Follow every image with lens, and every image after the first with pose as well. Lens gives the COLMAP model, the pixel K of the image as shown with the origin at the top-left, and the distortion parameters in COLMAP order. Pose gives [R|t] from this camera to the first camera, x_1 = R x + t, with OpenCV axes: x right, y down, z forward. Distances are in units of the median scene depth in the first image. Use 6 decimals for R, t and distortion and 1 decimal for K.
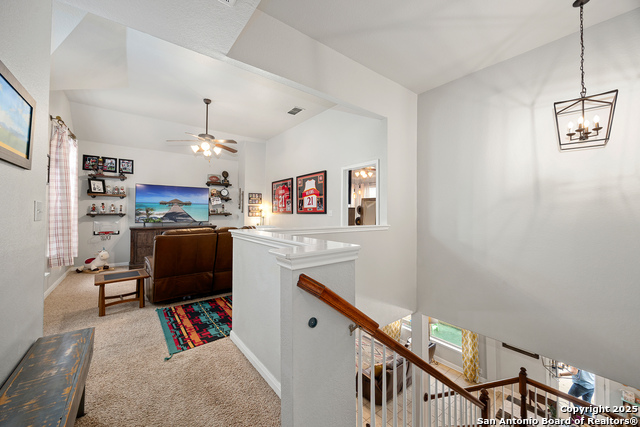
lens RADIAL K [[249.7, 0, 318.4], [0, 249.7, 210.5], [0, 0, 1]] dist [0.000612, -0.000170]
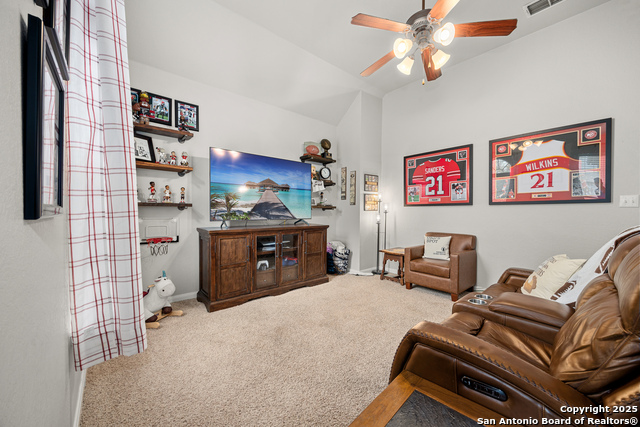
lens RADIAL K [[249.7, 0, 322.0], [0, 249.7, 215.7], [0, 0, 1]] dist [0.000612, -0.000170]
pose [[0.998447, -0.001554, 0.055680, -0.520732], [0.000052, 0.999636, 0.026972, 0.023872], [-0.055702, -0.026927, 0.998084, 0.451172]]
